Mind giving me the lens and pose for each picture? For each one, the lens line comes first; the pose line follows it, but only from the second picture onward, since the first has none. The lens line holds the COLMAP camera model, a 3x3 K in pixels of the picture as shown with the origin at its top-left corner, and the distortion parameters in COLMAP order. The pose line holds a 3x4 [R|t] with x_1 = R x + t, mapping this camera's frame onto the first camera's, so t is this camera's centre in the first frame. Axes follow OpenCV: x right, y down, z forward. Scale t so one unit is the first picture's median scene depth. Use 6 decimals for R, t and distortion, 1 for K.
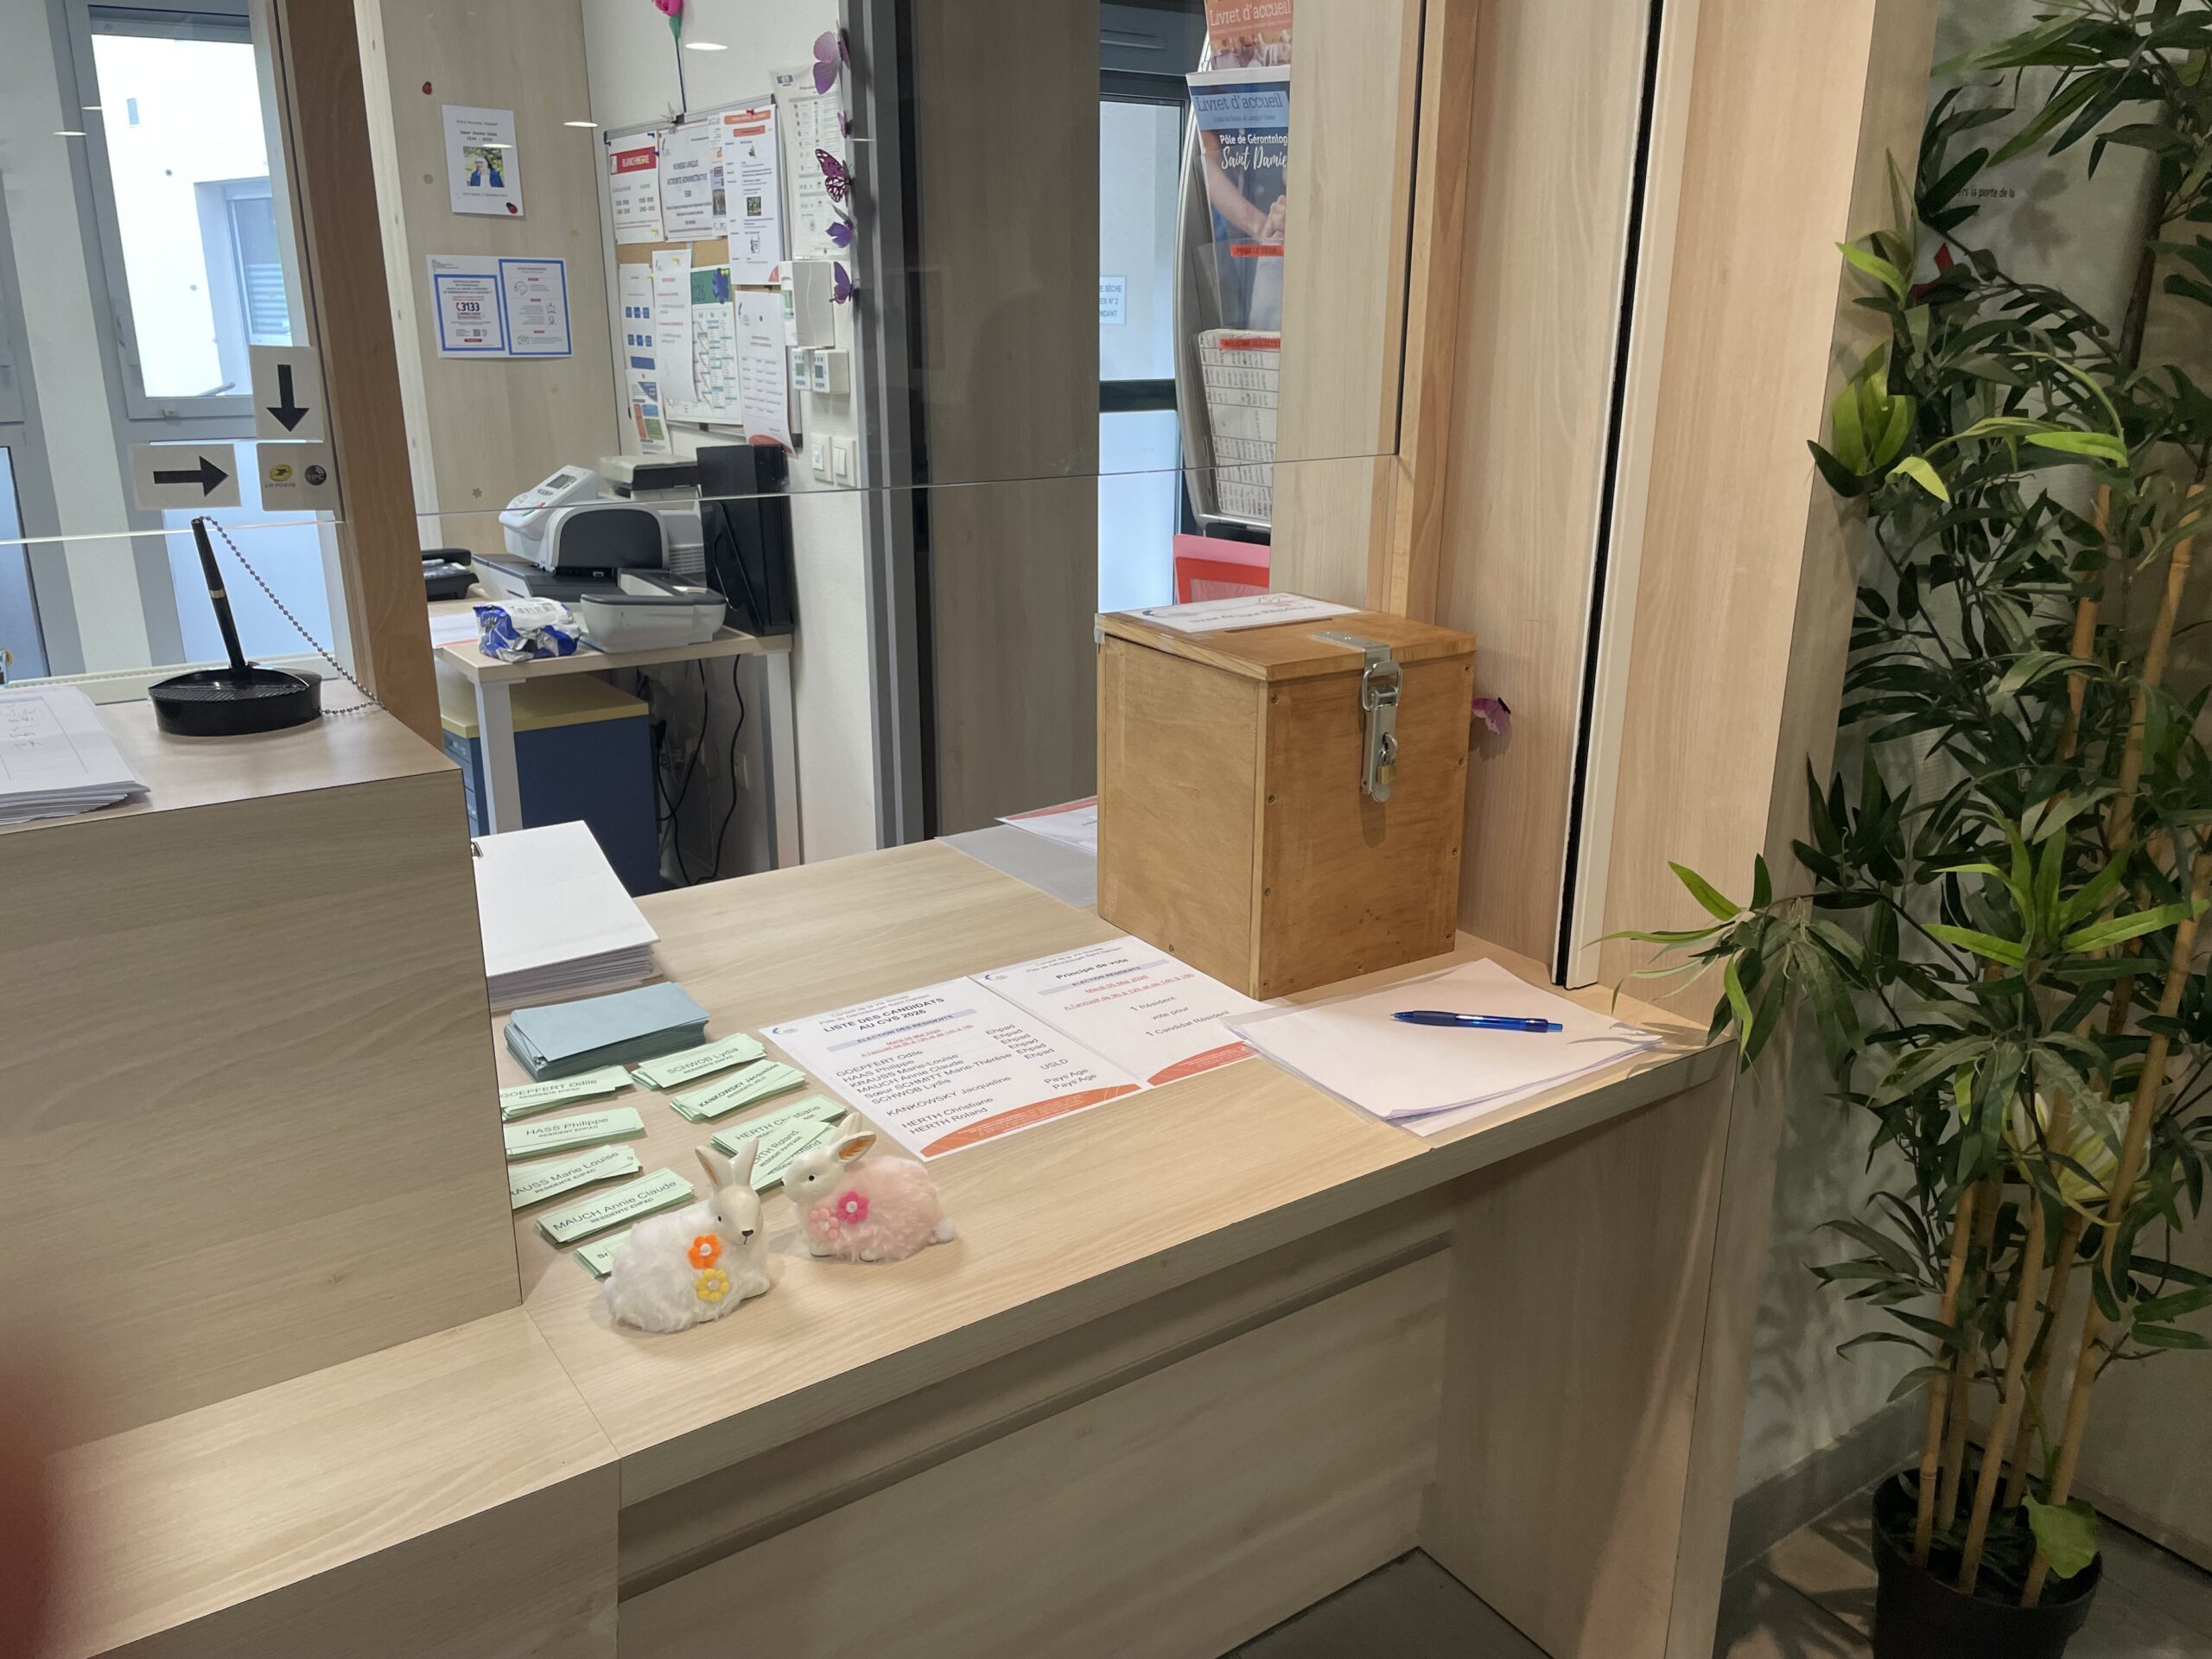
lens RADIAL K [[1698.8, 0, 1091.4], [0, 1698.8, 828.3], [0, 0, 1]] dist [0.043872, -0.061502]
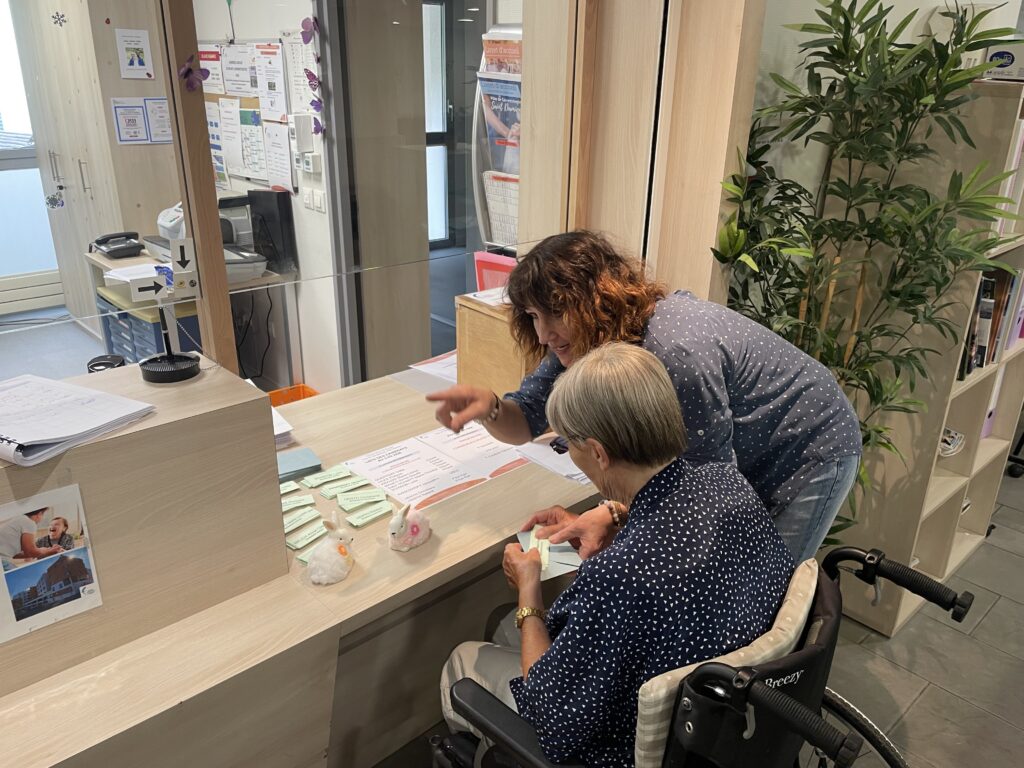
lens RADIAL K [[786.4, 0, 514.8], [0, 786.4, 387.0], [0, 0, 1]] dist [0.043872, -0.061502]
pose [[0.988794, -0.041007, 0.143543, -0.071669], [0.028780, 0.995858, 0.086244, -0.073819], [-0.146485, -0.081146, 0.985879, -0.184959]]
